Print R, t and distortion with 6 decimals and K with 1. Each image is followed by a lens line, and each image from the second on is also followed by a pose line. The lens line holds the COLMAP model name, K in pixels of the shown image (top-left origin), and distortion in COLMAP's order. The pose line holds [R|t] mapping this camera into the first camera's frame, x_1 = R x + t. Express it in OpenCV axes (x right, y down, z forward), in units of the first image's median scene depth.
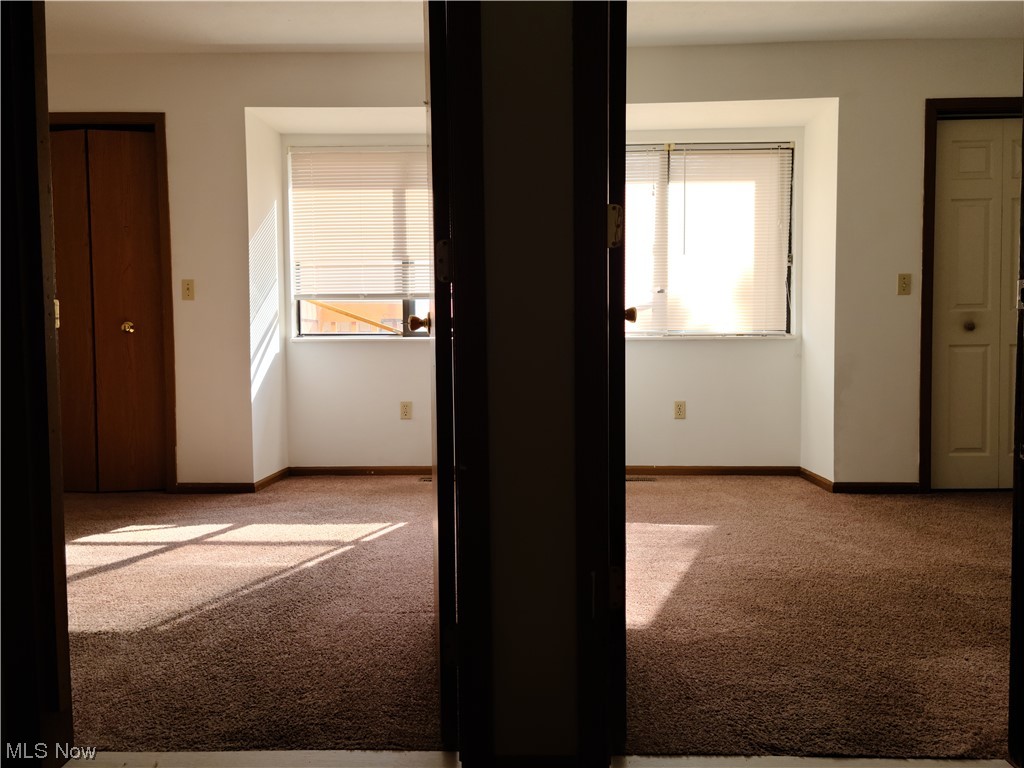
lens RADIAL K [[919.0, 0, 484.0], [0, 919.0, 453.0], [0, 0, 1]] dist [0.099174, -0.109731]
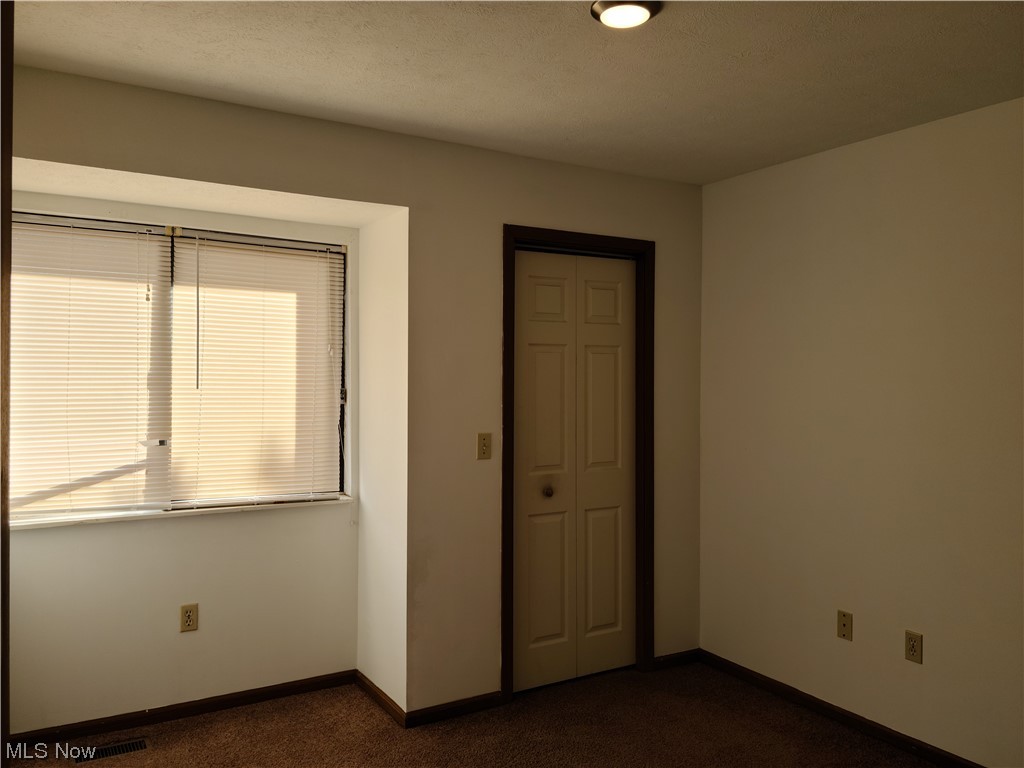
lens RADIAL K [[804.0, 0, 498.3], [0, 804.0, 373.9], [0, 0, 1]] dist [0.098584, -0.165159]
pose [[0.841485, 0.017698, 0.539991, 0.080786], [0.017491, 0.998047, -0.059968, -0.187595], [-0.539997, 0.059907, 0.839532, 0.384544]]
